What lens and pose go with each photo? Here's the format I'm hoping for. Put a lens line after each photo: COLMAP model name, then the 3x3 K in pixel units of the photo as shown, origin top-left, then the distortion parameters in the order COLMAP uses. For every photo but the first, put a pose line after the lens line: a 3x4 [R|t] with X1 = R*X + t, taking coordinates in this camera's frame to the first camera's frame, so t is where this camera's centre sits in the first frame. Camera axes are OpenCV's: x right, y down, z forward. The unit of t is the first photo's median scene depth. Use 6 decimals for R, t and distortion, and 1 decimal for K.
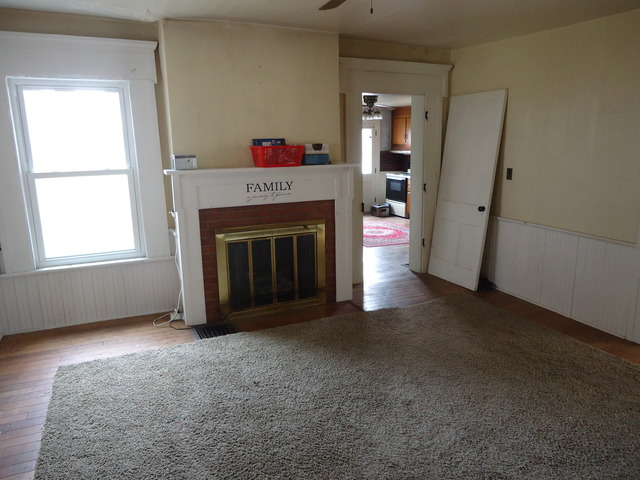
lens RADIAL K [[460.1, 0, 320.7], [0, 460.1, 240.8], [0, 0, 1]] dist [0.004087, 0.000163]
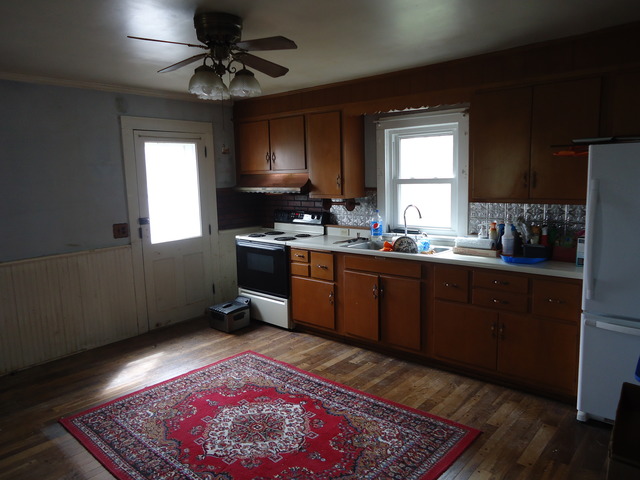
lens RADIAL K [[460.1, 0, 320.4], [0, 460.1, 238.6], [0, 0, 1]] dist [0.004087, 0.000163]
pose [[0.903301, -0.070117, 0.423239, 0.020777], [0.100864, 0.993610, -0.050660, -0.110942], [-0.416982, 0.088450, 0.904601, 0.539534]]
